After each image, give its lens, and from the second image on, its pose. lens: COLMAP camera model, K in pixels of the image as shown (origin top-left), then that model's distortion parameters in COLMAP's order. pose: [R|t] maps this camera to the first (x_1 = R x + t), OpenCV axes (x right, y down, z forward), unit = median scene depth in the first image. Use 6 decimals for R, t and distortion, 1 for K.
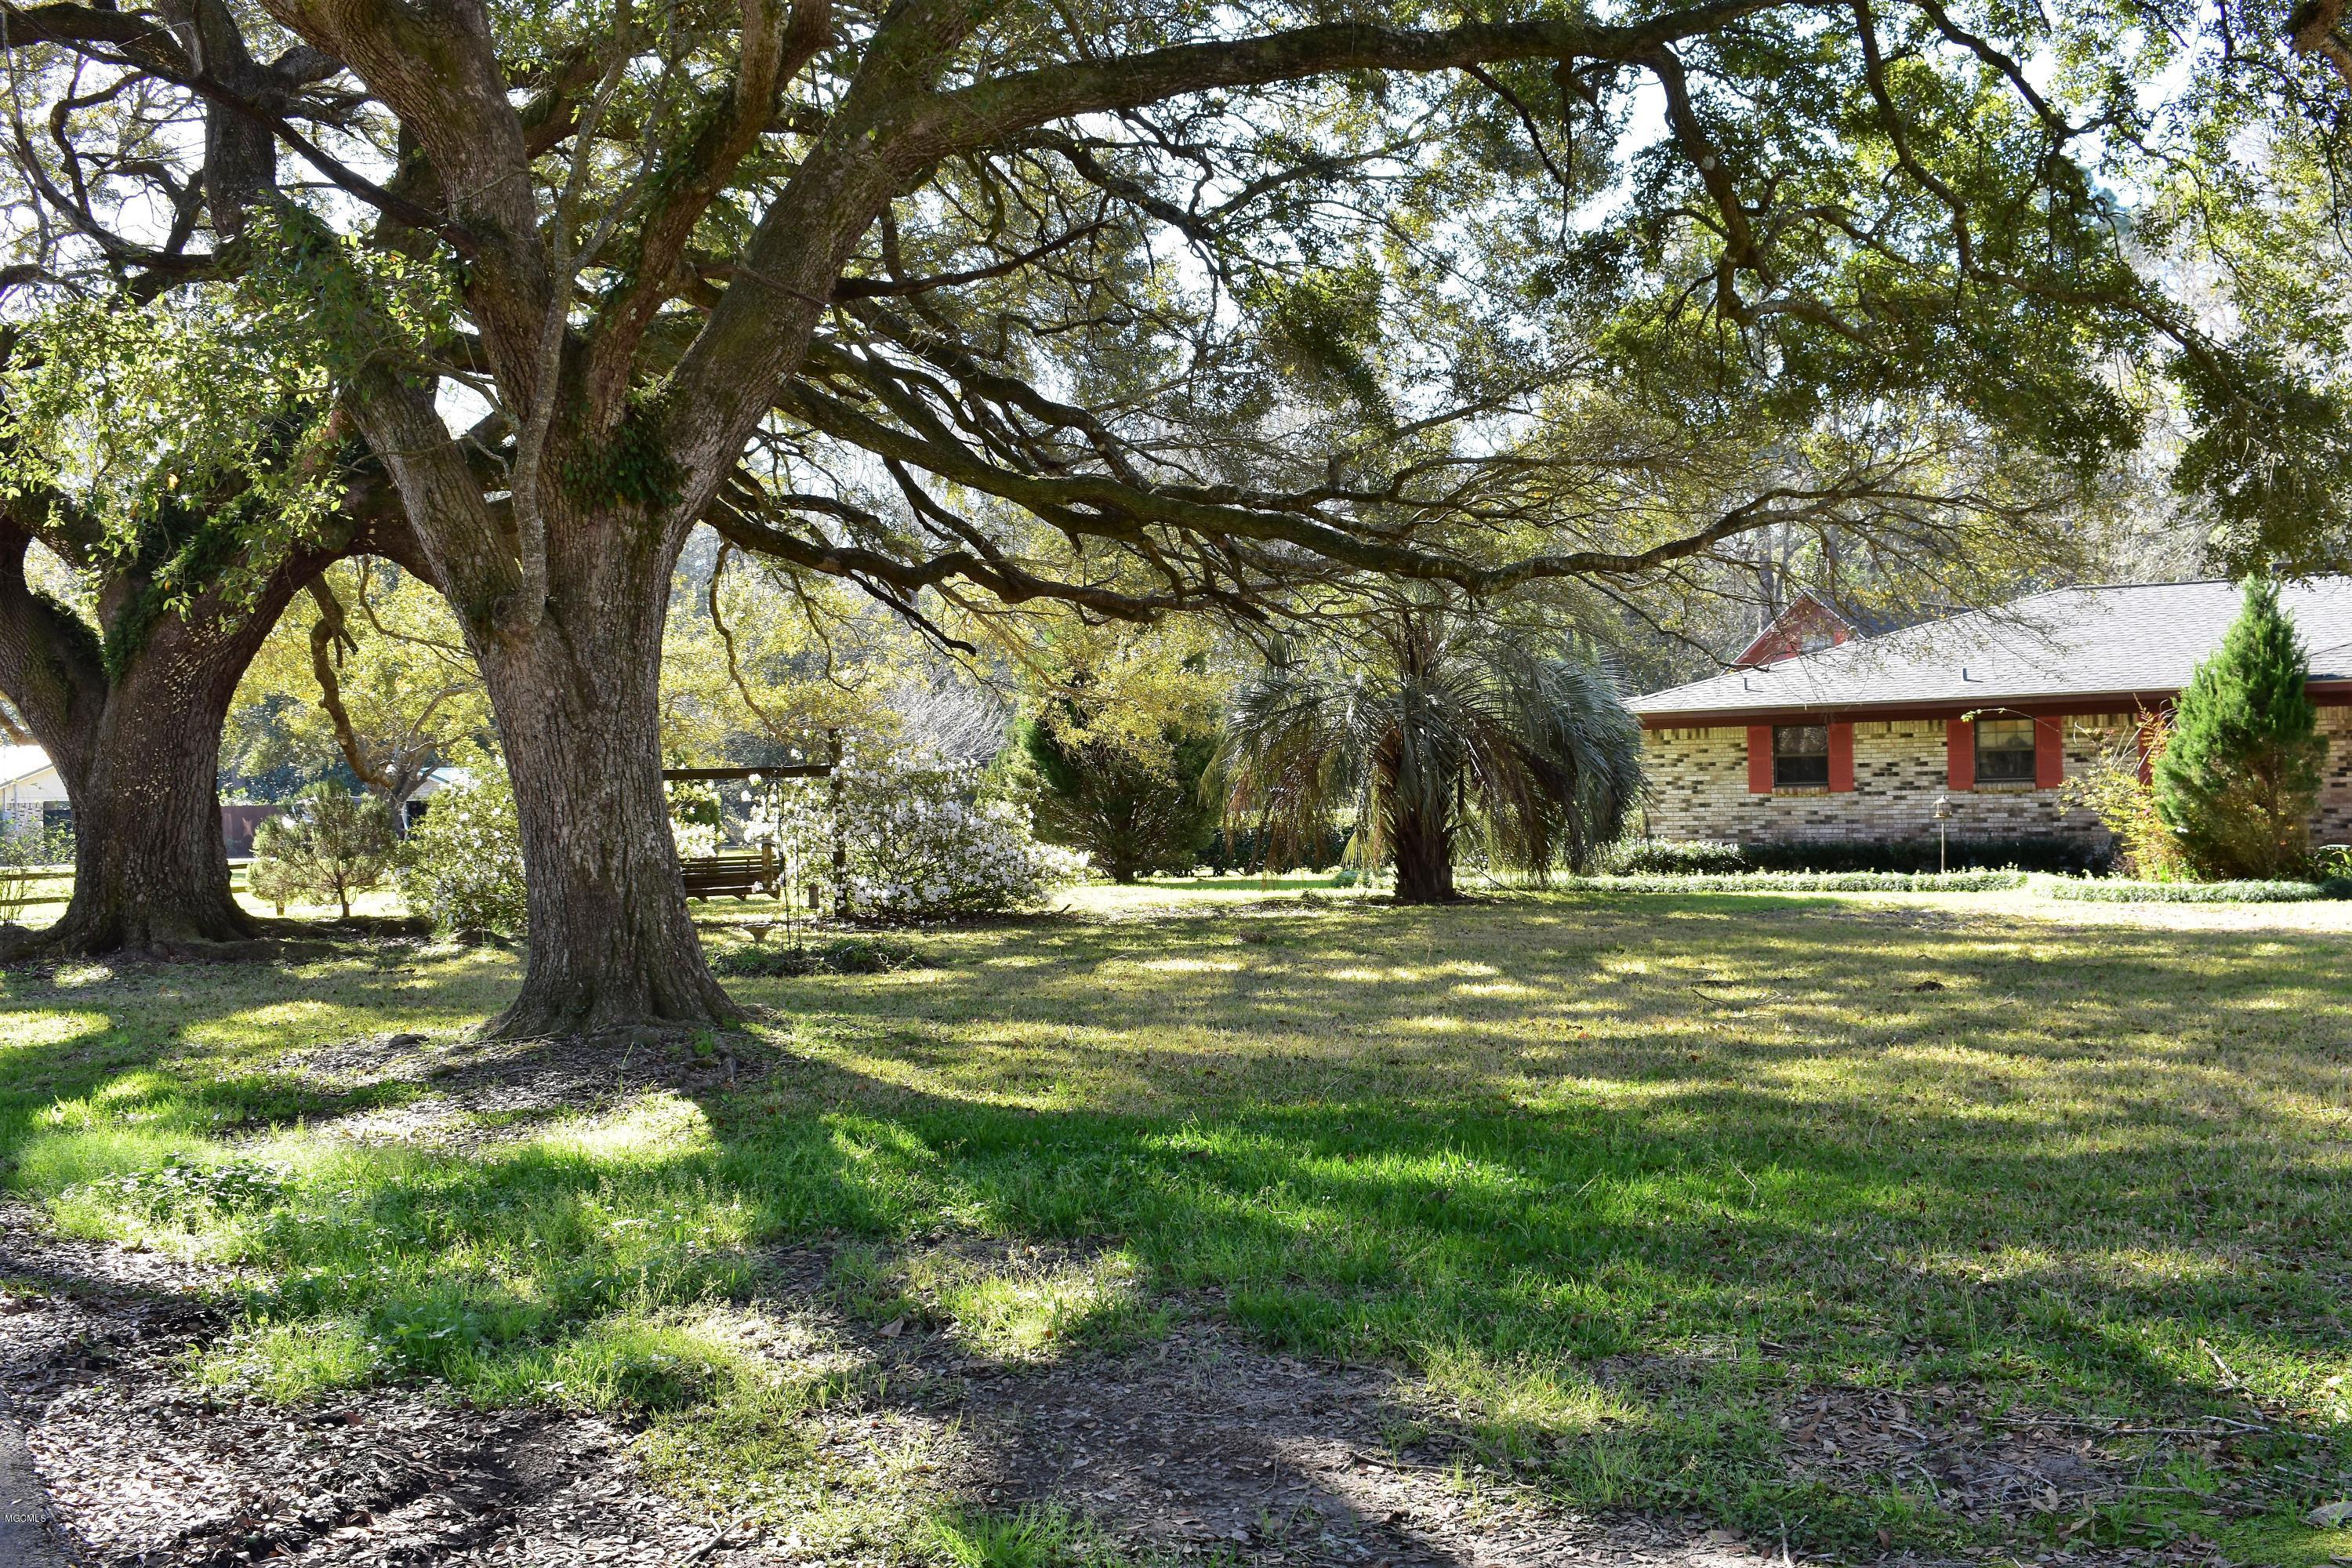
lens RADIAL K [[2487.5, 0, 1176.0], [0, 2487.5, 784.0], [0, 0, 1]] dist [-0.105445, 0.047164]
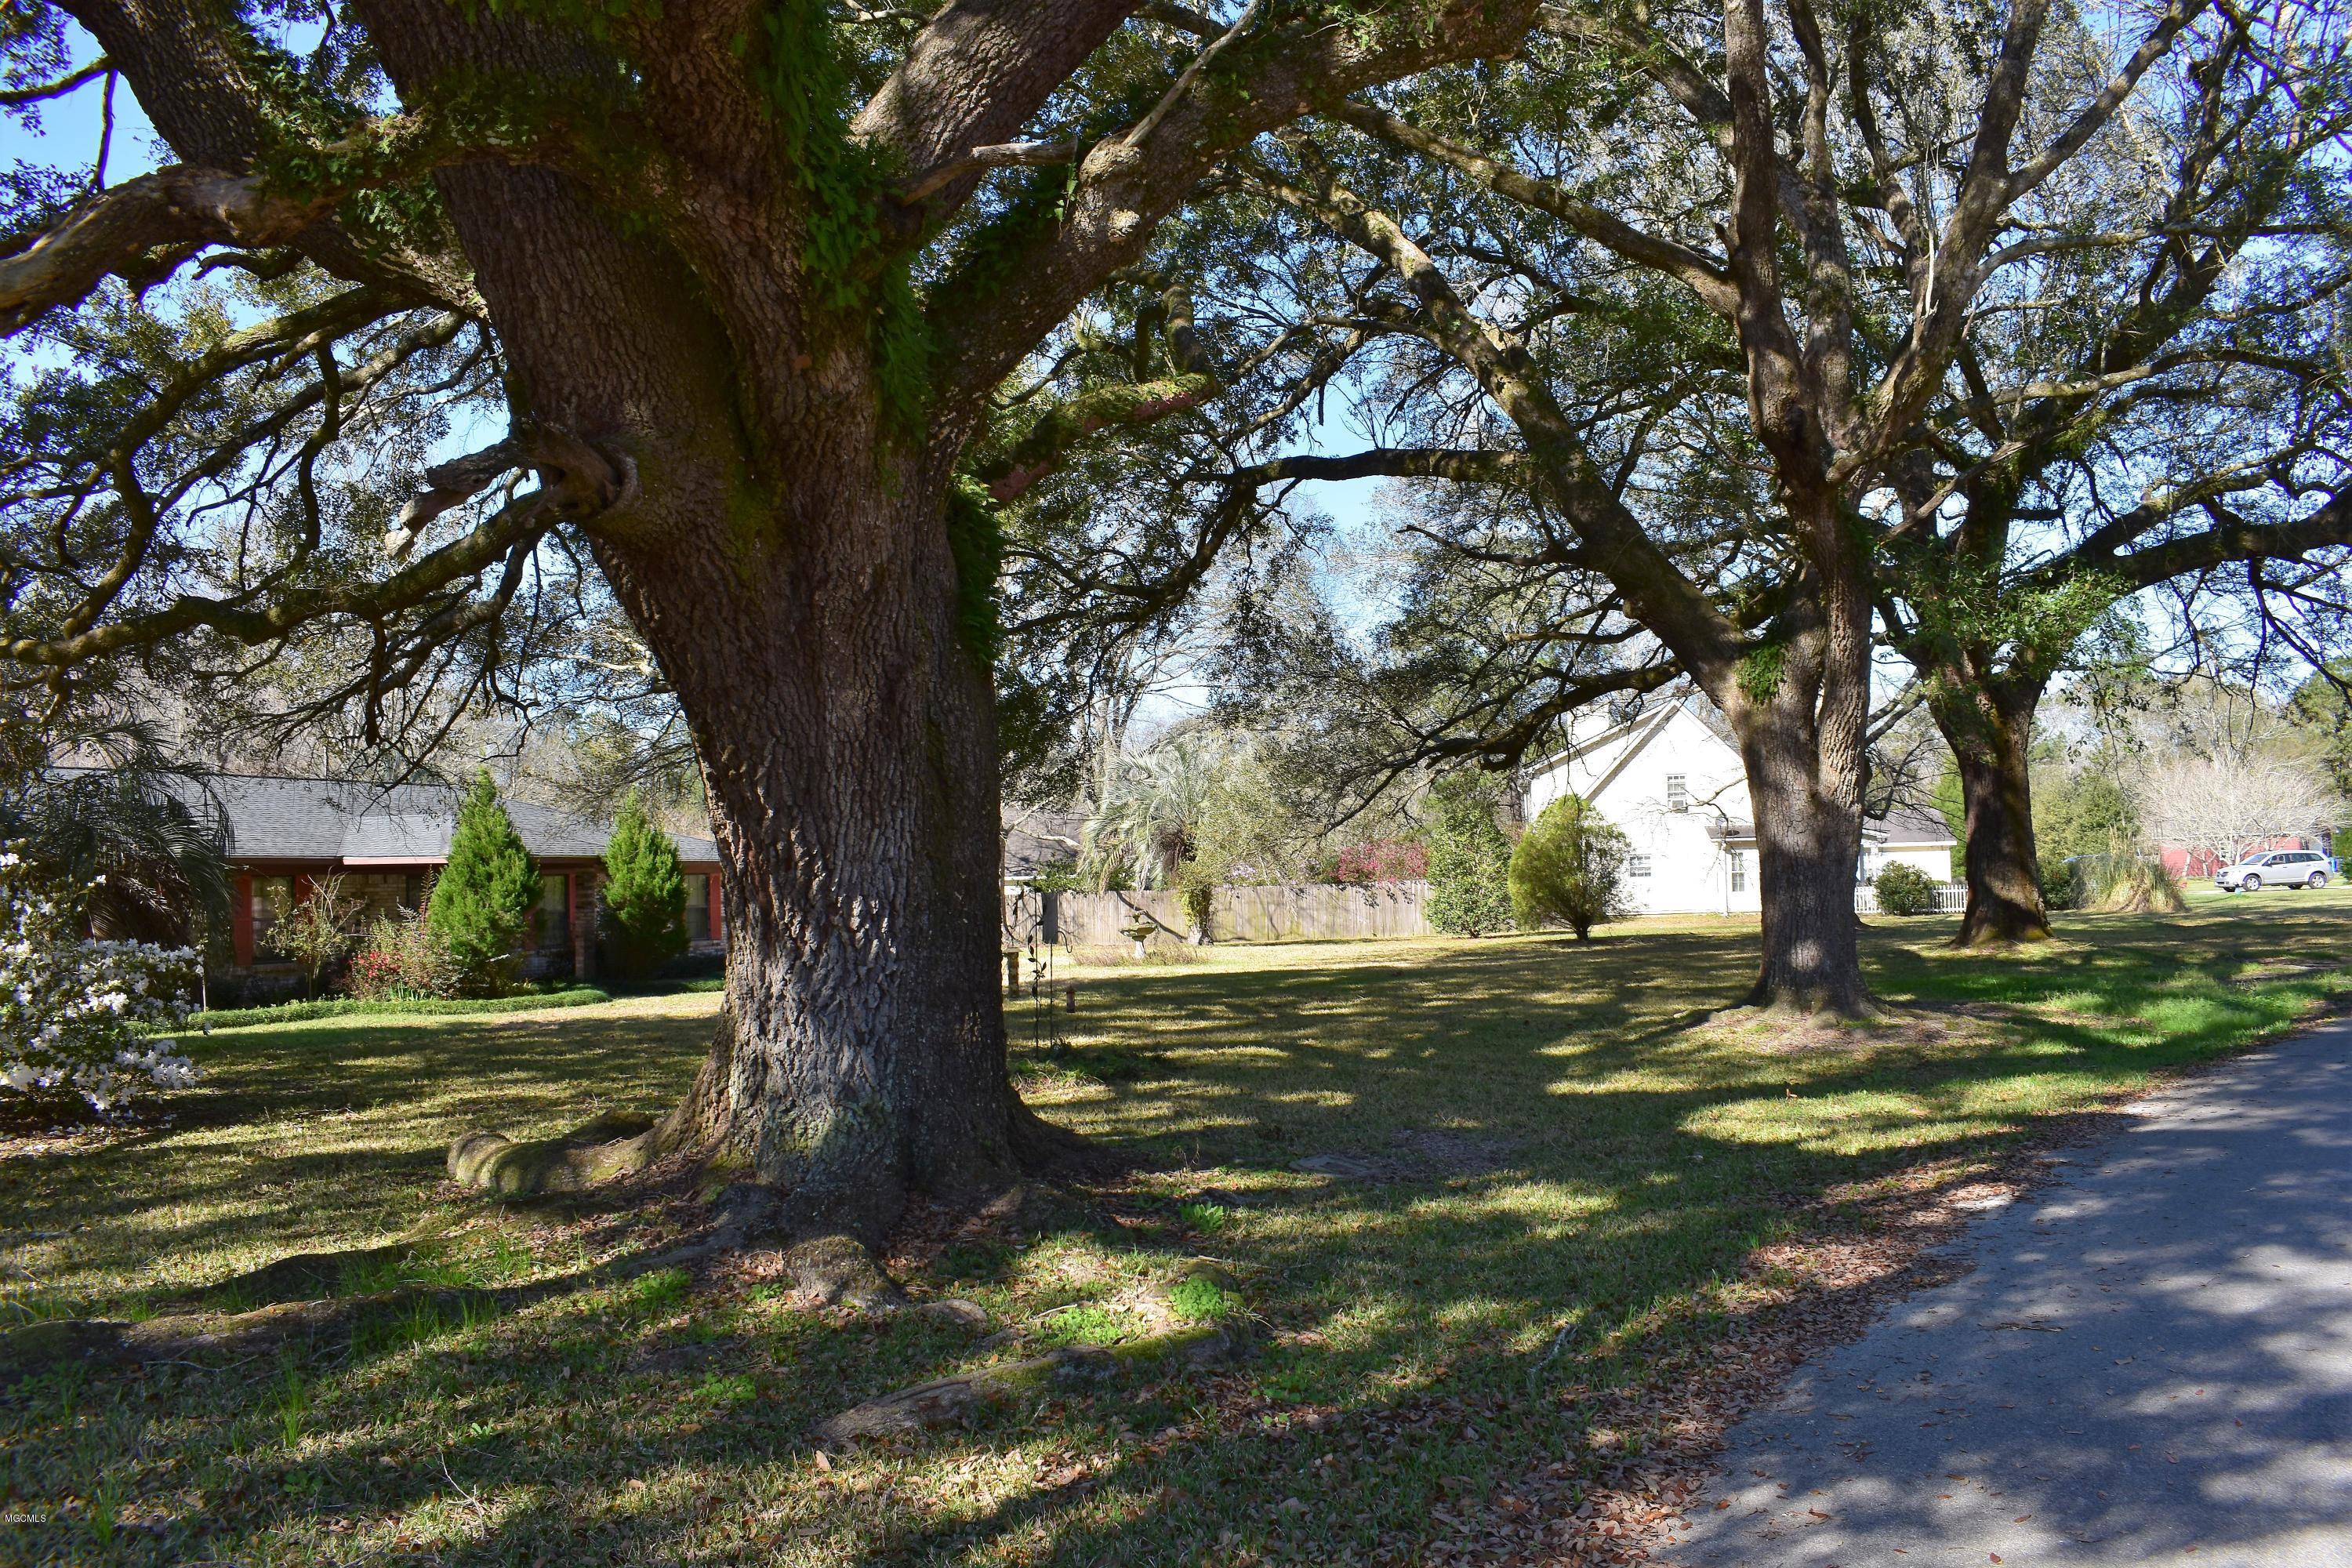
lens RADIAL K [[1830.9, 0, 1176.0], [0, 1830.9, 784.0], [0, 0, 1]] dist [-0.090187, 0.009910]
pose [[-0.234170, 0.085036, 0.968470, -0.656840], [0.033651, 0.996279, -0.079341, 0.013906], [-0.971613, 0.014011, -0.236160, 0.845225]]
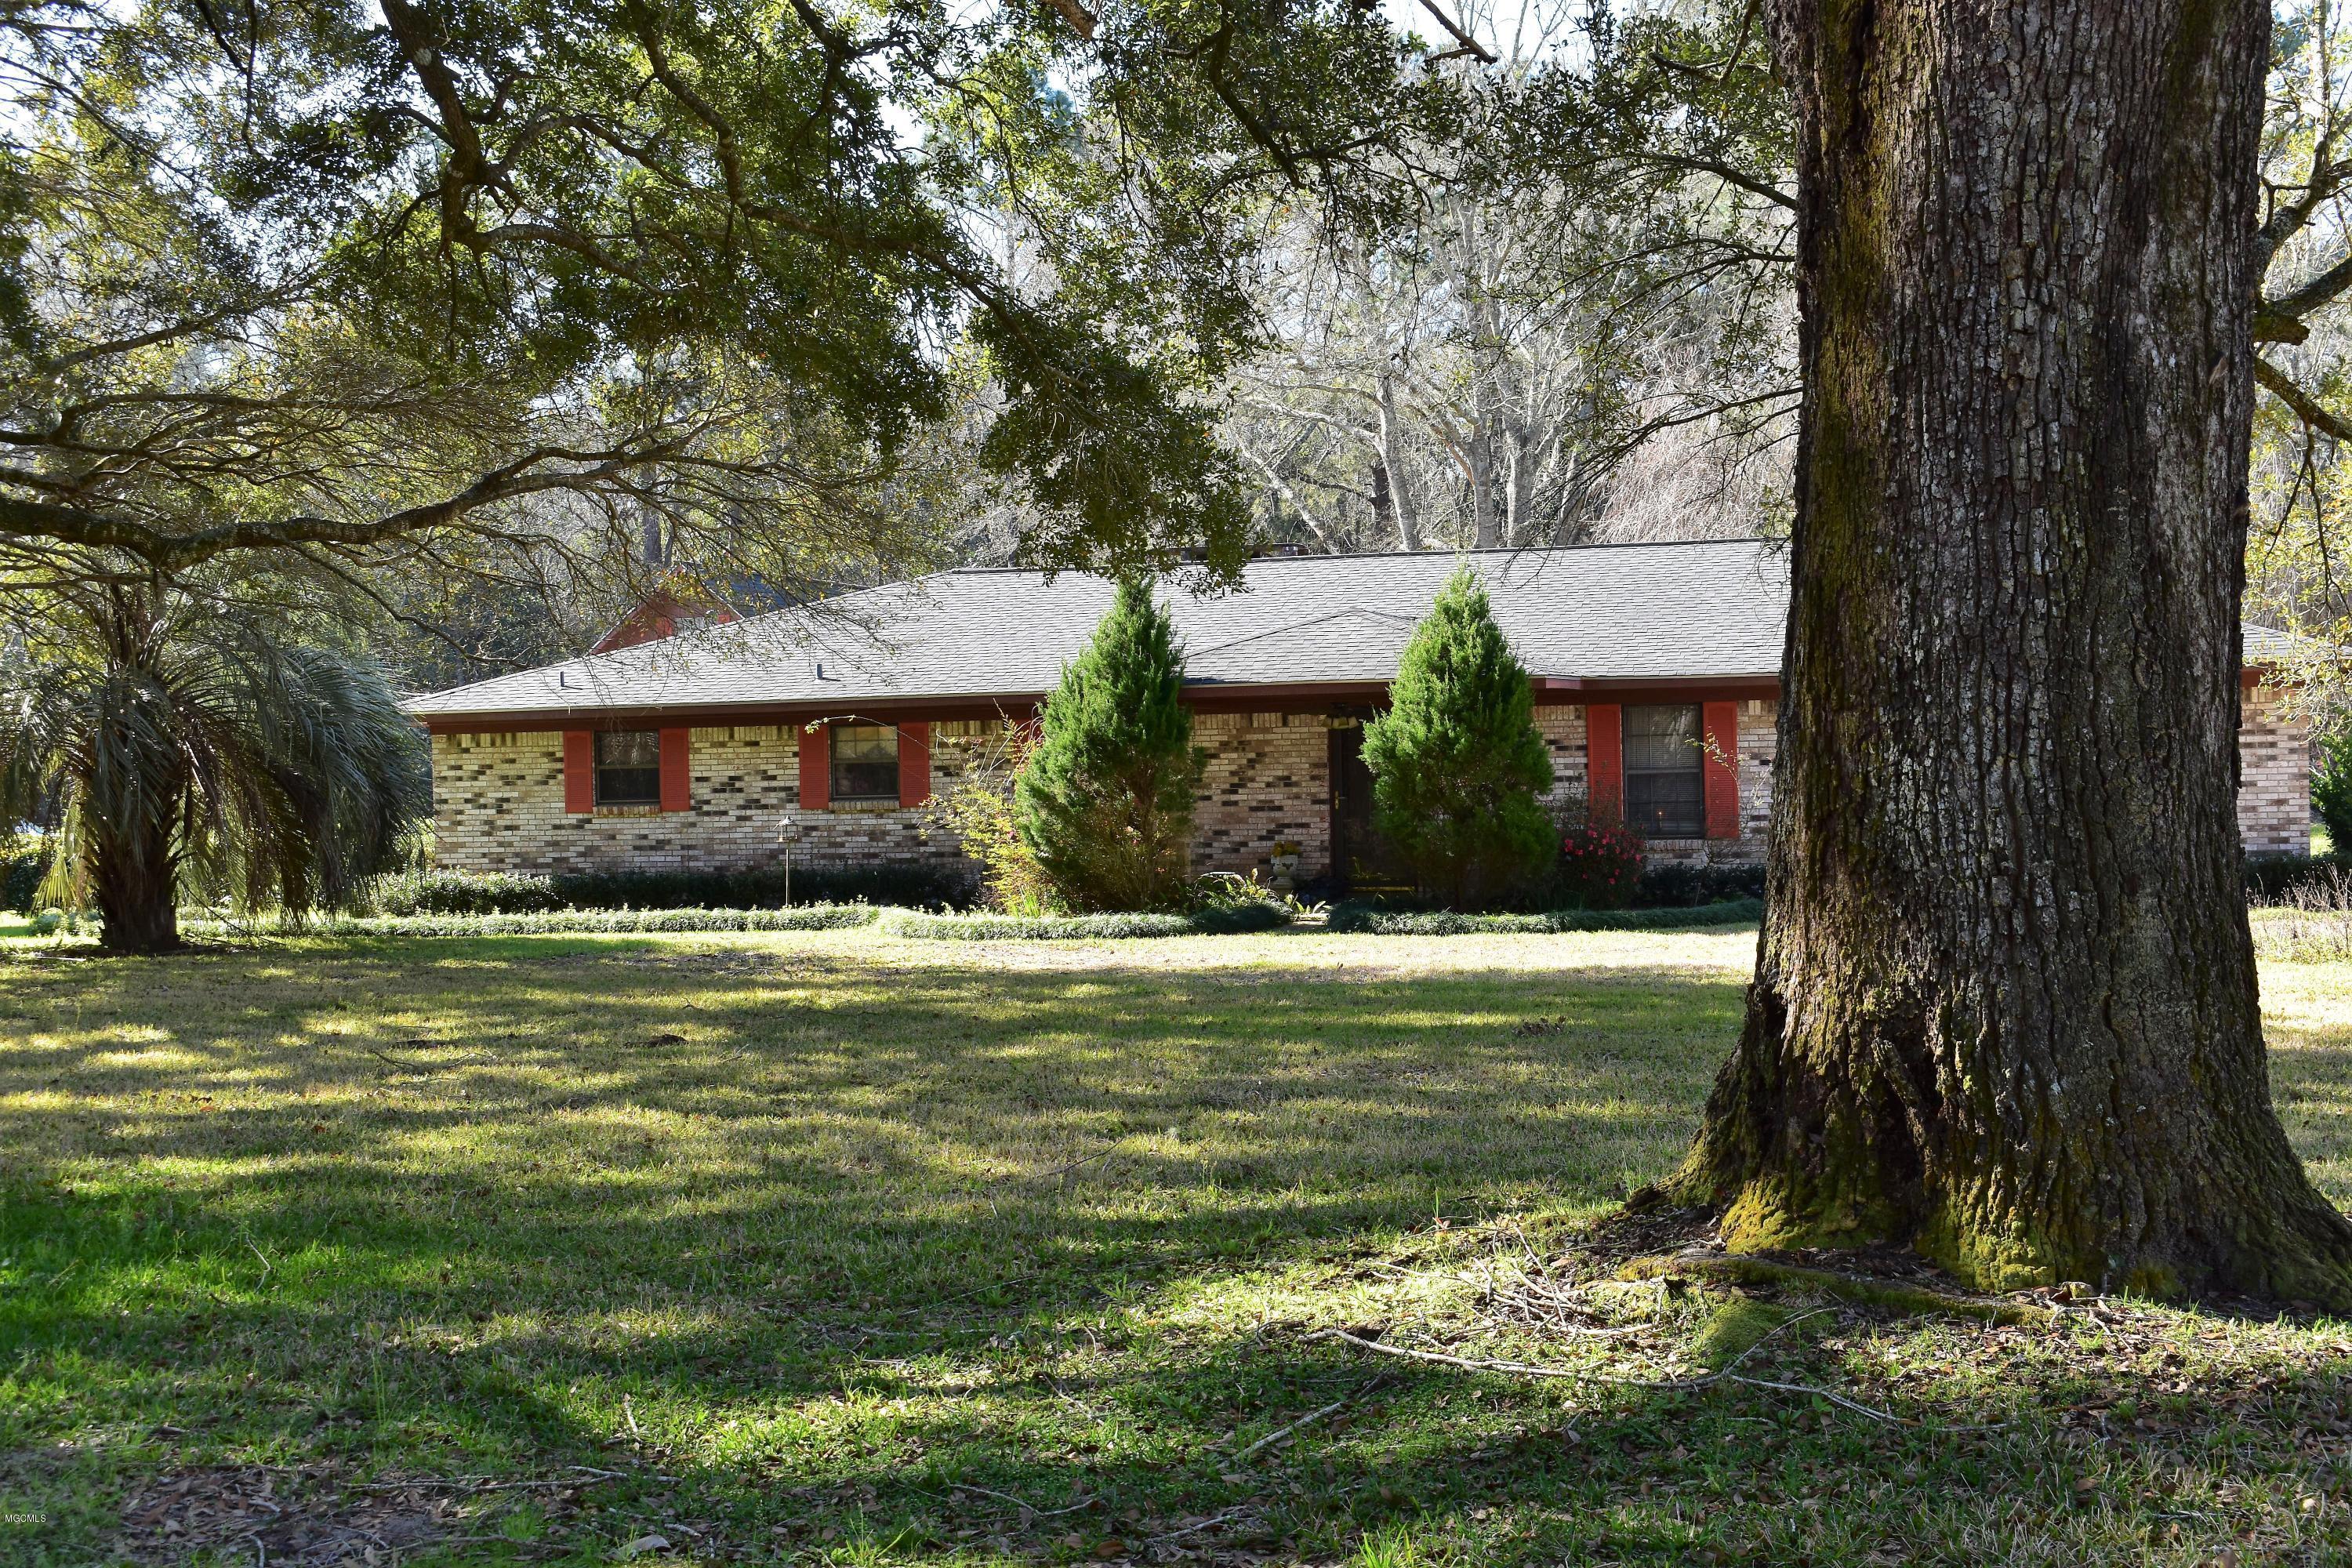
lens RADIAL K [[3145.4, 0, 1176.0], [0, 3145.4, 784.0], [0, 0, 1]] dist [-0.021212, -0.033394]
pose [[0.926111, 0.002123, 0.377246, 0.033027], [-0.000339, 0.999988, -0.004796, -0.001237], [-0.377252, 0.004314, 0.926101, -0.047953]]
